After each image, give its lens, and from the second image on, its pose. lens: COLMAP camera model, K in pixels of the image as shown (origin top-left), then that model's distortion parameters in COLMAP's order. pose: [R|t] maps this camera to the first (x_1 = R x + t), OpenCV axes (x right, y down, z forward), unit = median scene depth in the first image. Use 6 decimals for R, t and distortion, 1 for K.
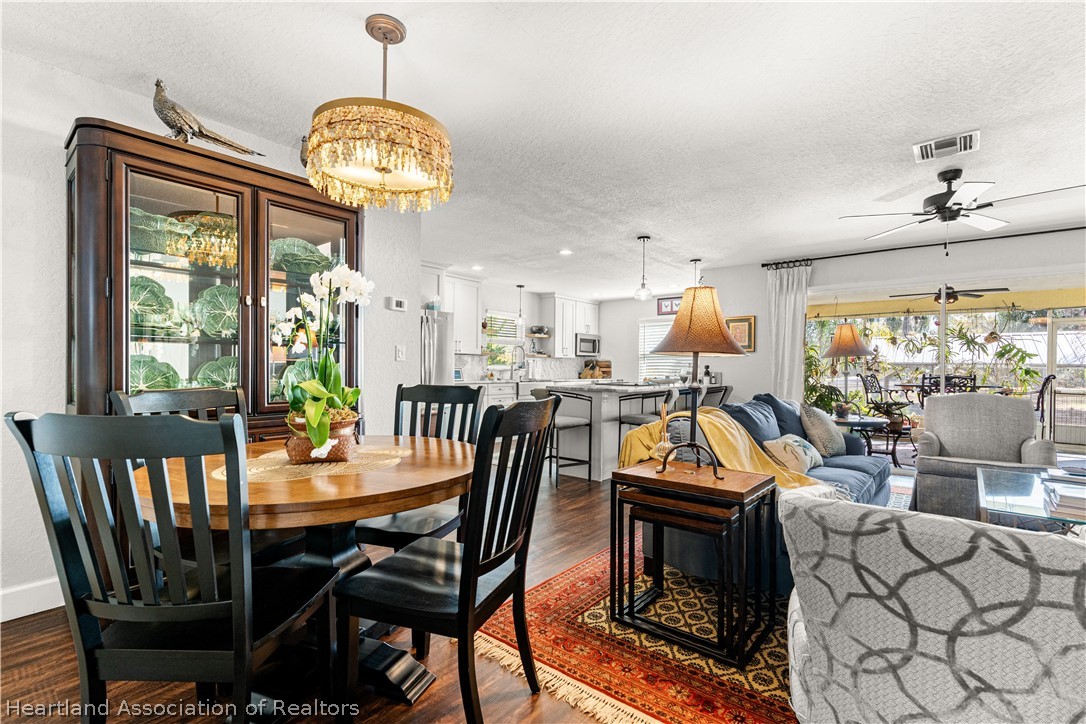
lens RADIAL K [[495.4, 0, 542.0], [0, 495.4, 364.0], [0, 0, 1]] dist [-0.008062, 0.001952]
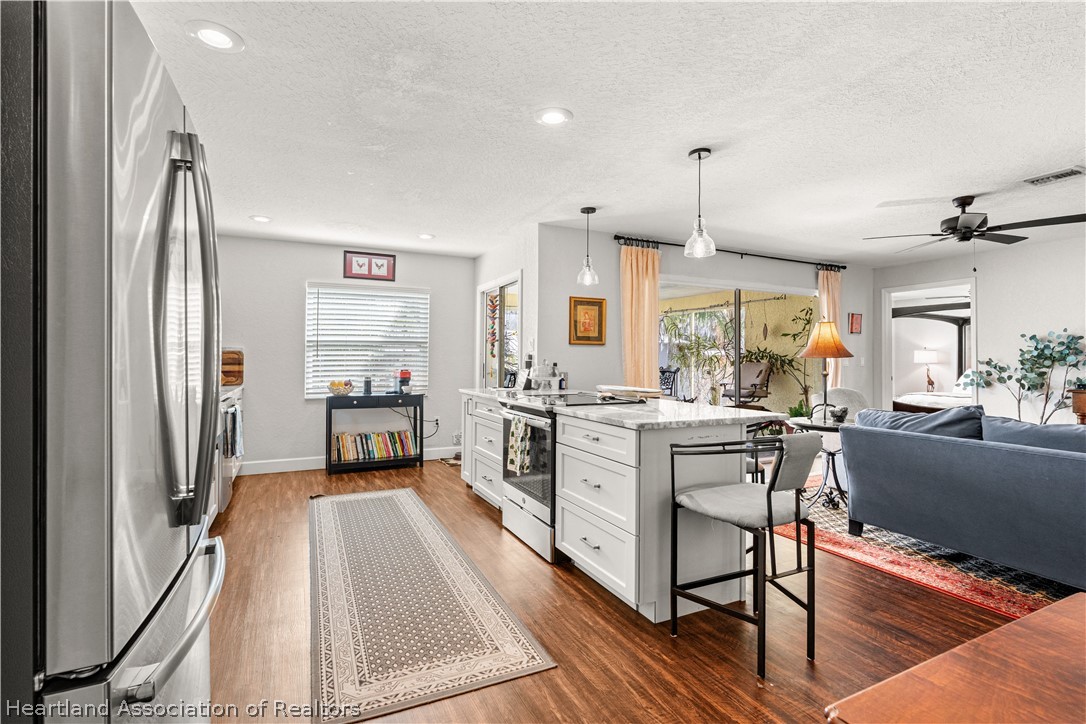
lens RADIAL K [[509.3, 0, 555.6], [0, 509.3, 356.9], [0, 0, 1]] dist [-0.009331, 0.003484]
pose [[0.401469, -0.004993, 0.915859, -0.918386], [-0.007226, 0.999937, 0.008619, -0.030924], [-0.915844, -0.010079, 0.401408, 1.984829]]
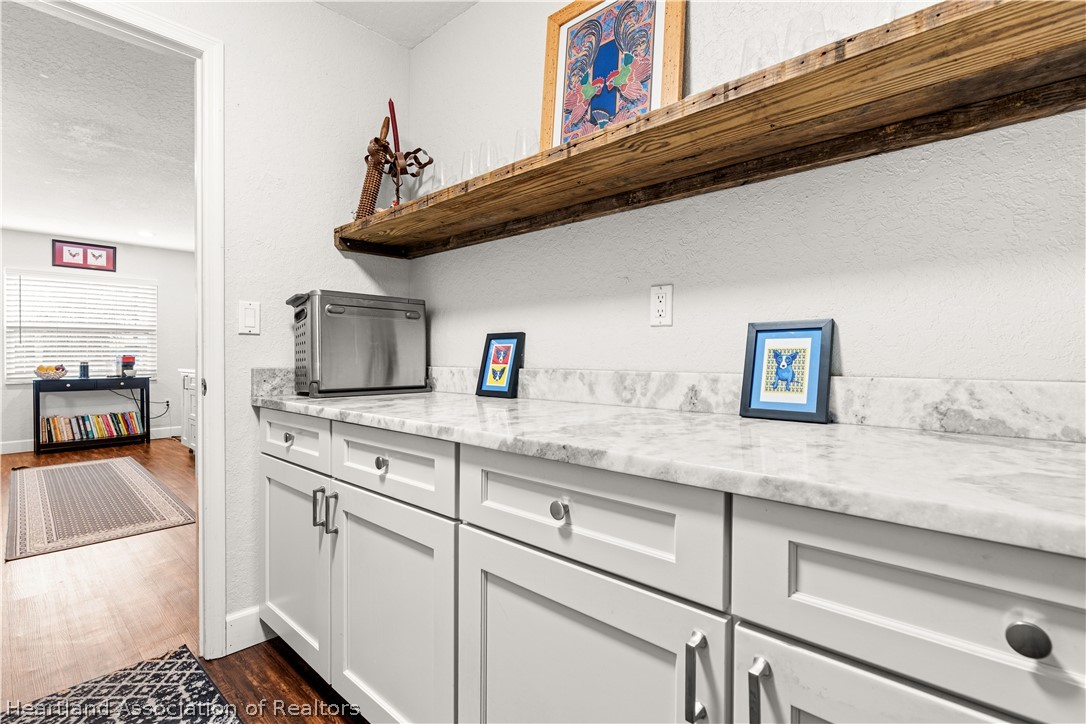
lens RADIAL K [[509.3, 0, 559.6], [0, 509.3, 362.1], [0, 0, 1]] dist [-0.009331, 0.003484]
pose [[0.047831, -0.024761, 0.998548, -1.482445], [-0.005224, 0.999673, 0.025039, 0.016922], [-0.998842, -0.006414, 0.047686, 1.272135]]
